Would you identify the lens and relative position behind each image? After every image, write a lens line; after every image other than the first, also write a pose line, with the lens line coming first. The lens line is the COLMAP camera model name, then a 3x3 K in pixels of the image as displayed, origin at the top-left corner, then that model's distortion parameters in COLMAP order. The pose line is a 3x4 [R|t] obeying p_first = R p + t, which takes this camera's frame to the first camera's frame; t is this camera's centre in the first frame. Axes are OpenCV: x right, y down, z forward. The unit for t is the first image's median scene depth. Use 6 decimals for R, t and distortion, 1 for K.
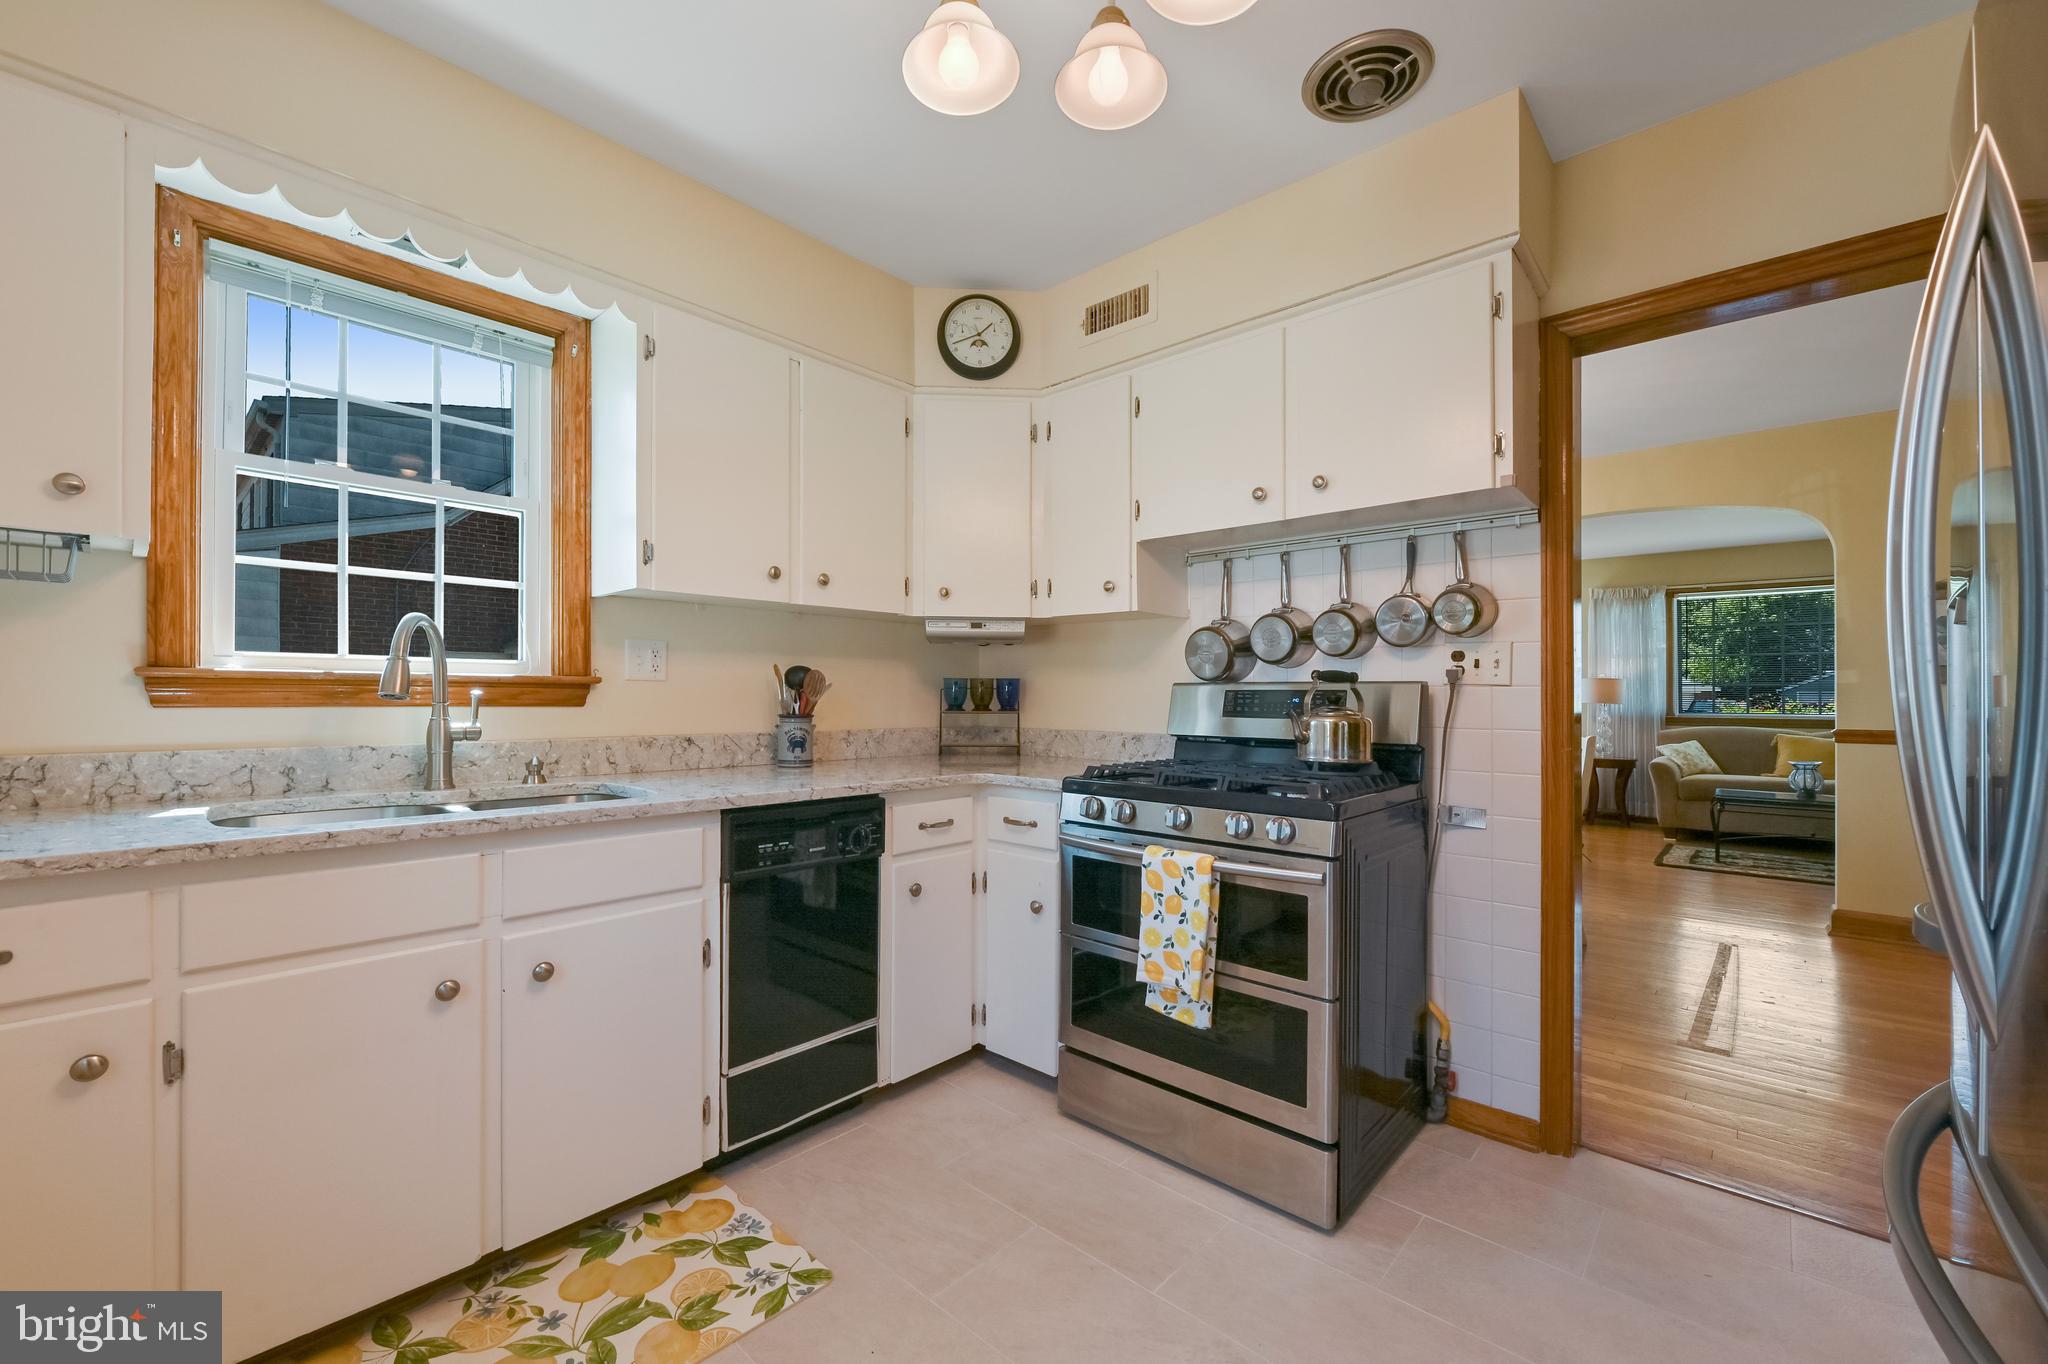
lens RADIAL K [[817.3, 0, 1031.1], [0, 817.3, 688.3], [0, 0, 1]] dist [-0.010214, -0.000053]
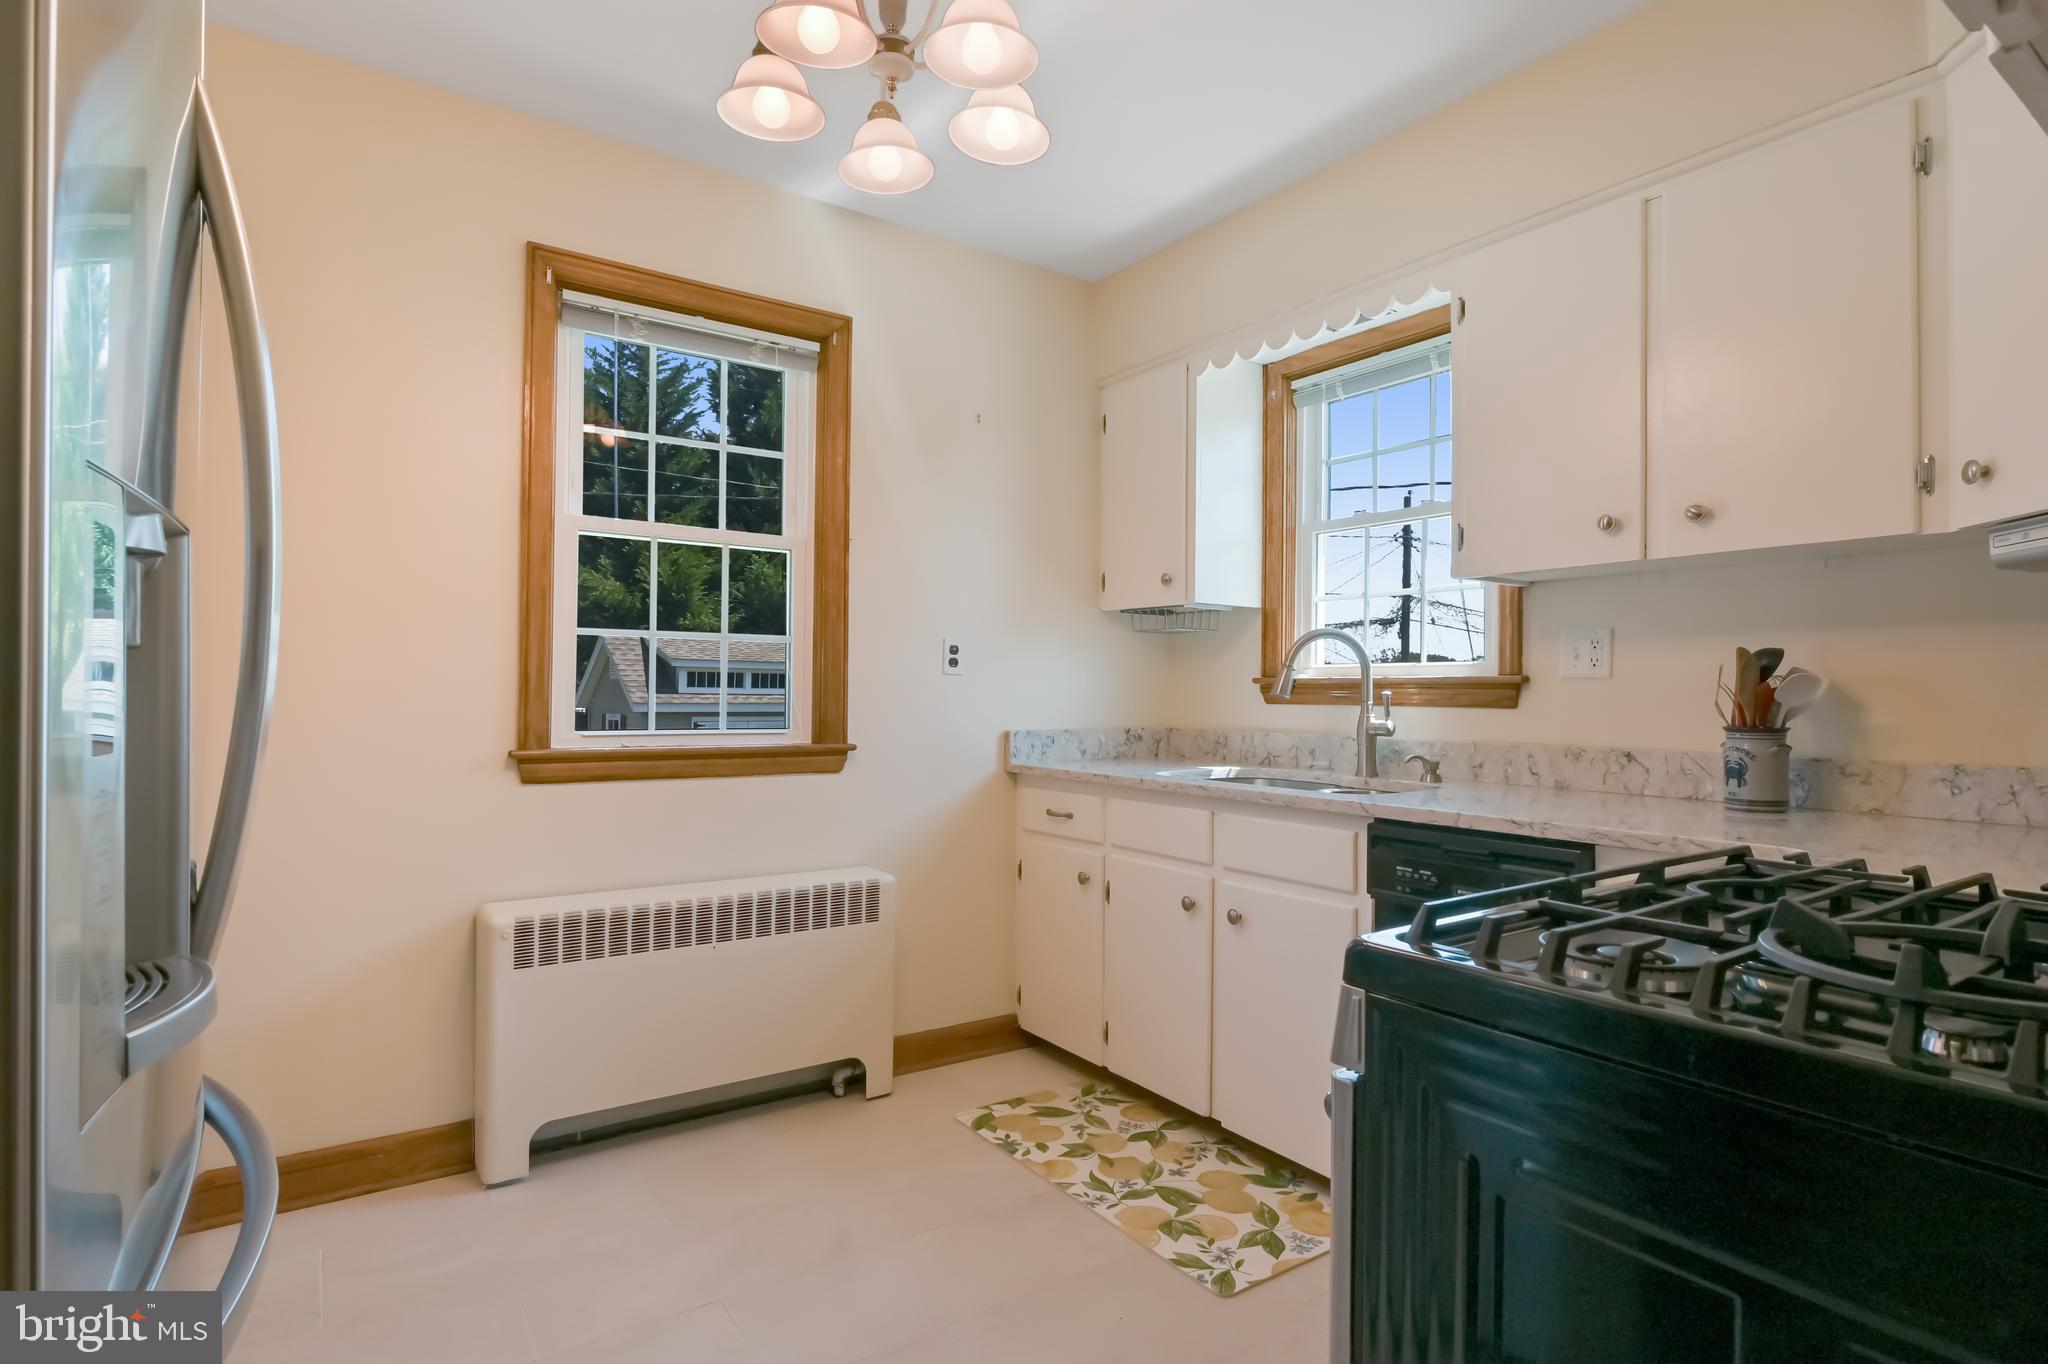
lens RADIAL K [[1032.5, 0, 1021.7], [0, 1032.5, 699.0], [0, 0, 1]] dist [0.001140, -0.000163]
pose [[-0.224928, -0.003236, -0.974370, 0.833142], [-0.000723, 0.999995, -0.003155, 0.018809], [0.974375, -0.000005, -0.224929, 0.864446]]
